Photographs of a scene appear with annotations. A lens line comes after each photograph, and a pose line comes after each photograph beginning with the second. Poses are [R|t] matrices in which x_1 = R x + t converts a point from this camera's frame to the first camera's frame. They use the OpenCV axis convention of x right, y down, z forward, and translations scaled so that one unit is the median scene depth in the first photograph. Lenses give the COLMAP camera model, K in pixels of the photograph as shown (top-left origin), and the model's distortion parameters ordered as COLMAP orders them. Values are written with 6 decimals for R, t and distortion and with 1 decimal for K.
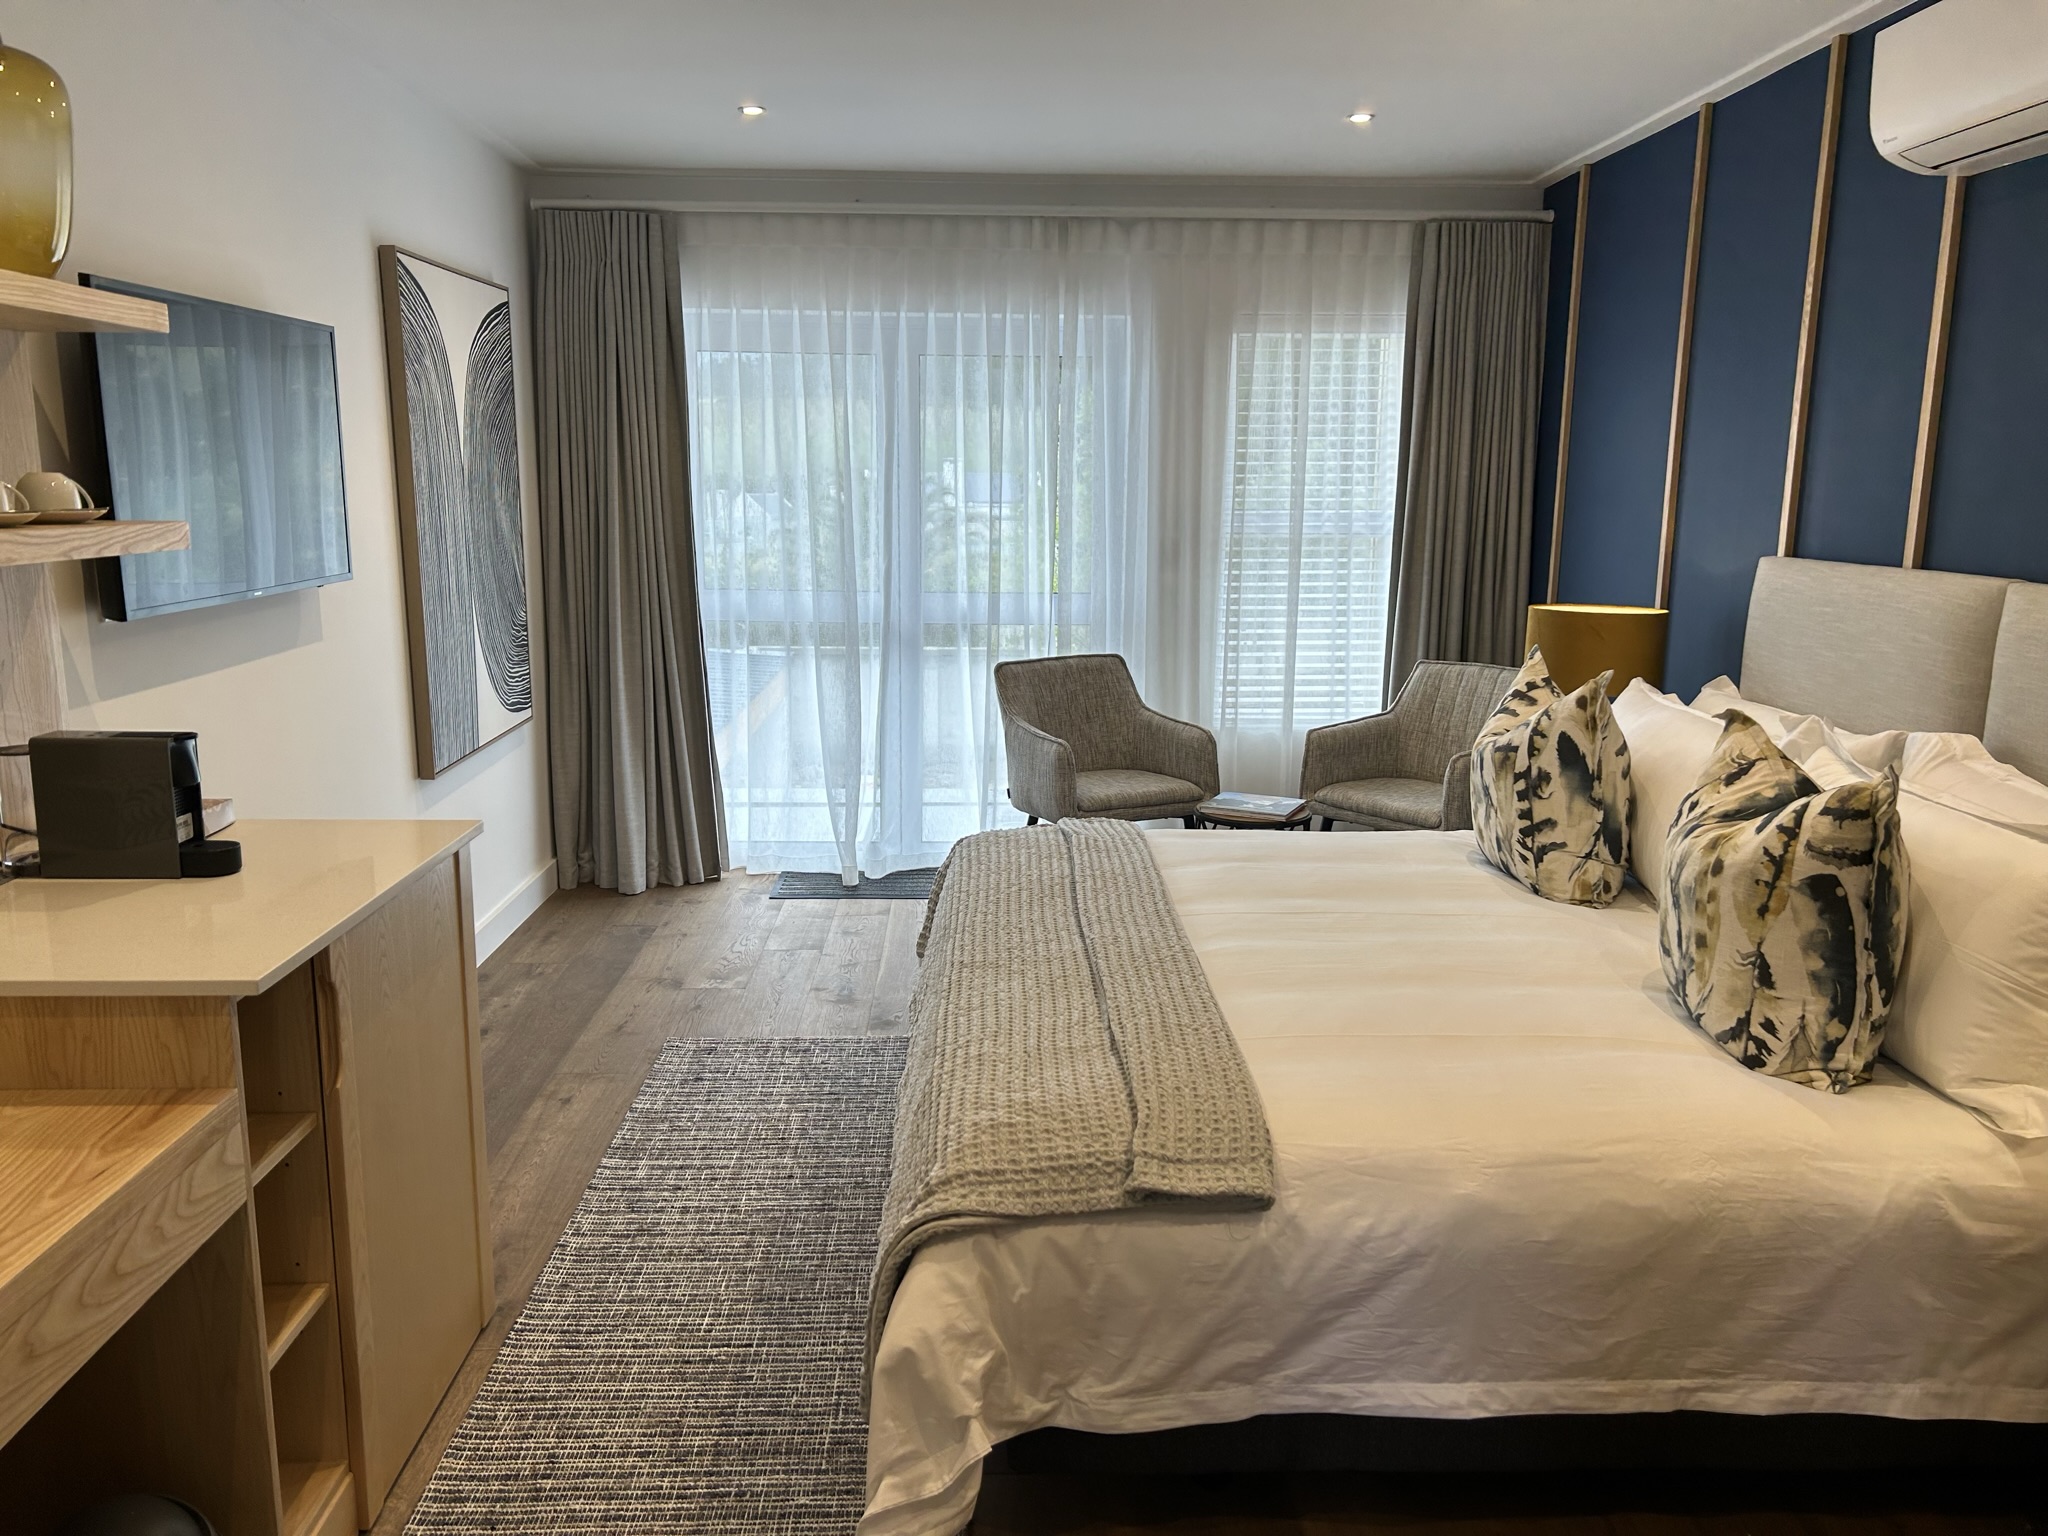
lens RADIAL K [[1511.6, 0, 1012.3], [0, 1511.6, 778.7], [0, 0, 1]] dist [0.052895, -0.072382]
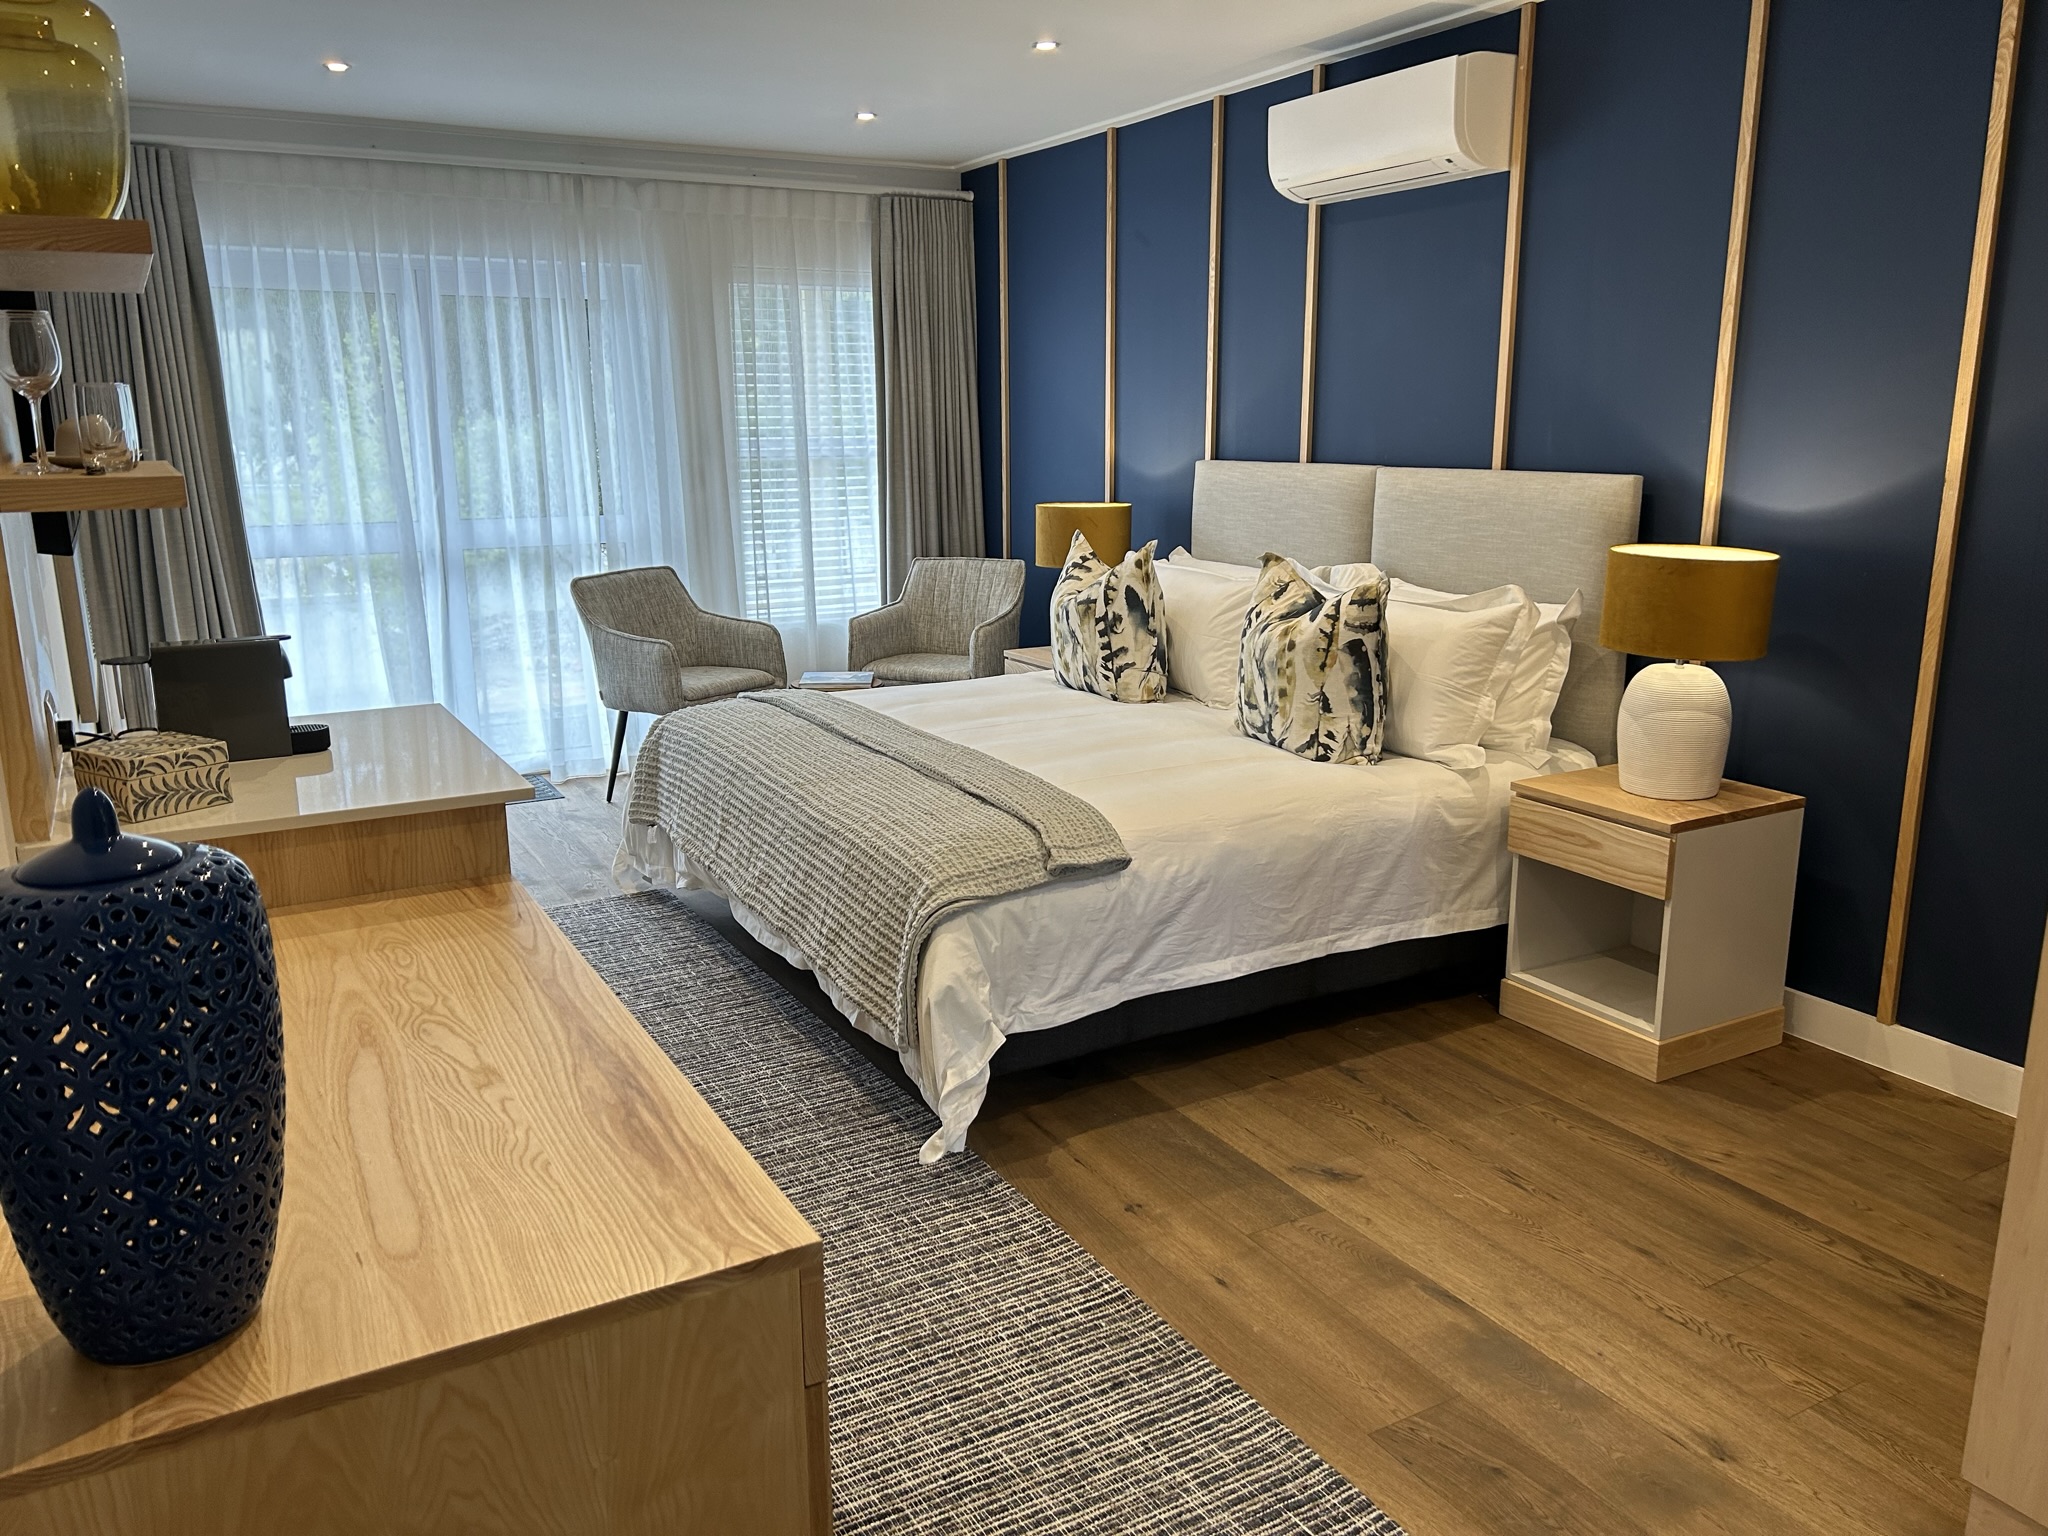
lens RADIAL K [[1511.6, 0, 1012.3], [0, 1511.6, 778.7], [0, 0, 1]] dist [0.052895, -0.072382]
pose [[0.885175, -0.124571, 0.448271, -0.571743], [0.105081, 0.992122, 0.068206, 0.059762], [-0.453236, -0.013269, 0.891292, -0.329937]]
